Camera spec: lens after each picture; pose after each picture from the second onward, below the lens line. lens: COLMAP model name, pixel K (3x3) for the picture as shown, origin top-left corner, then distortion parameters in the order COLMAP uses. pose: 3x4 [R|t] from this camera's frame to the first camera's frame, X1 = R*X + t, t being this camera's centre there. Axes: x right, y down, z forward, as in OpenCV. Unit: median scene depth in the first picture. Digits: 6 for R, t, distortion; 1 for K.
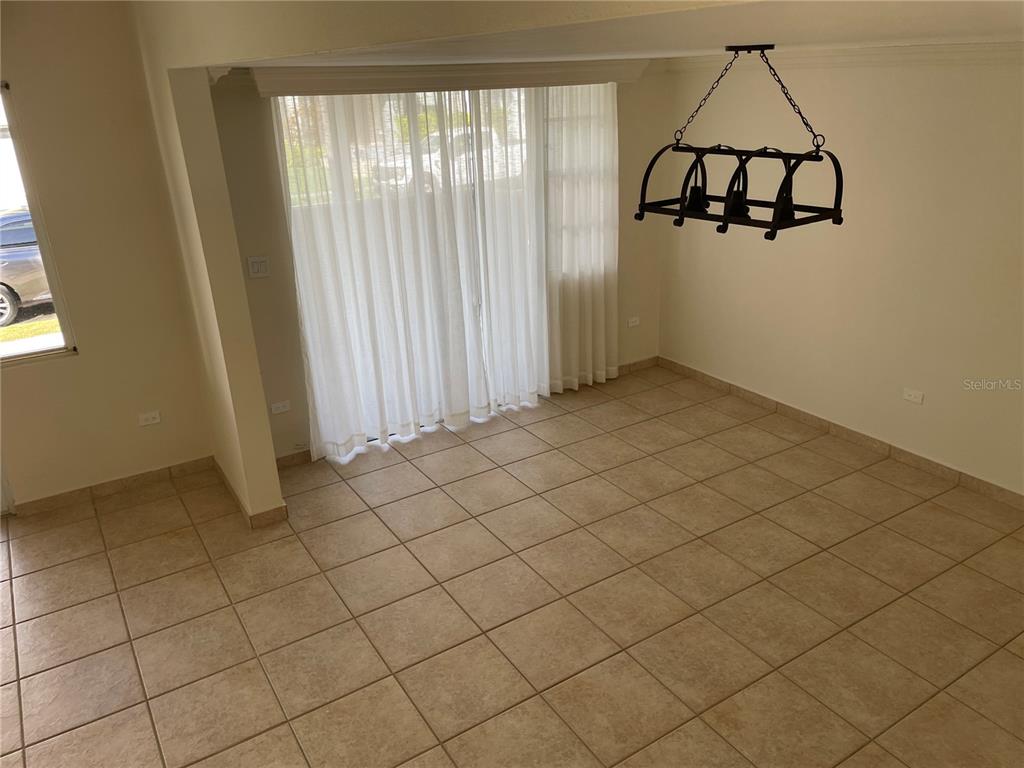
lens RADIAL K [[777.3, 0, 511.4], [0, 777.3, 380.1], [0, 0, 1]] dist [0.046264, -0.013563]
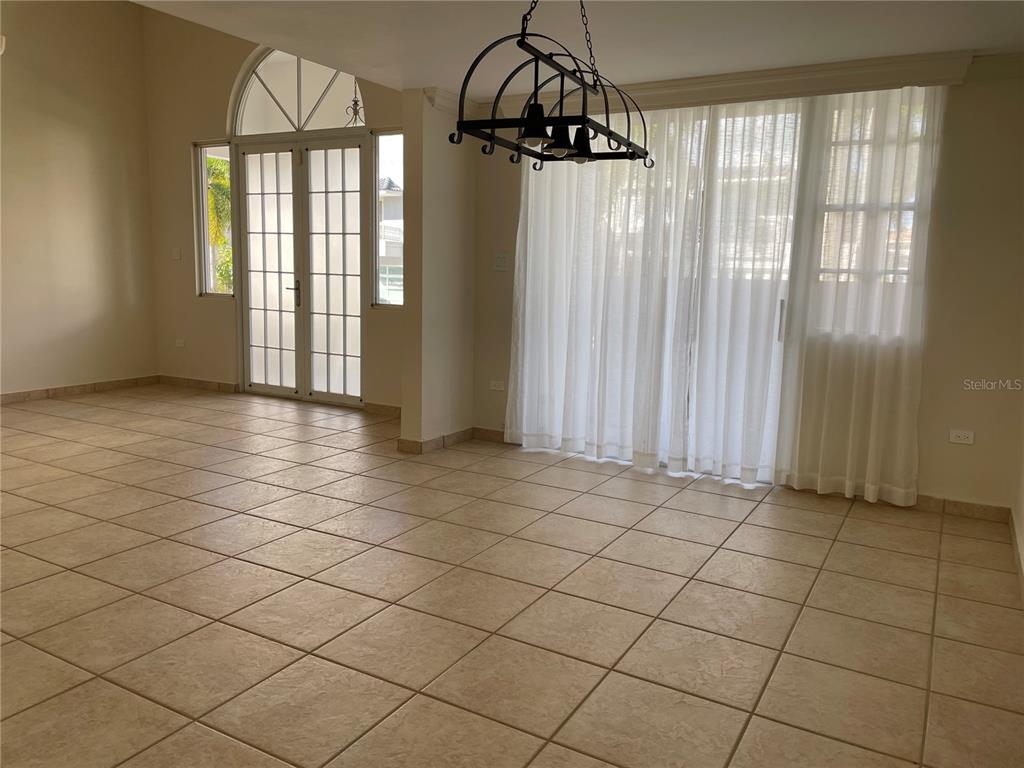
lens RADIAL K [[777.3, 0, 507.2], [0, 777.3, 385.0], [0, 0, 1]] dist [0.046264, -0.013563]
pose [[0.455924, 0.175200, -0.872604, 0.595196], [-0.361867, 0.932228, -0.001900, 0.025509], [0.813133, 0.316633, 0.488424, 0.385143]]
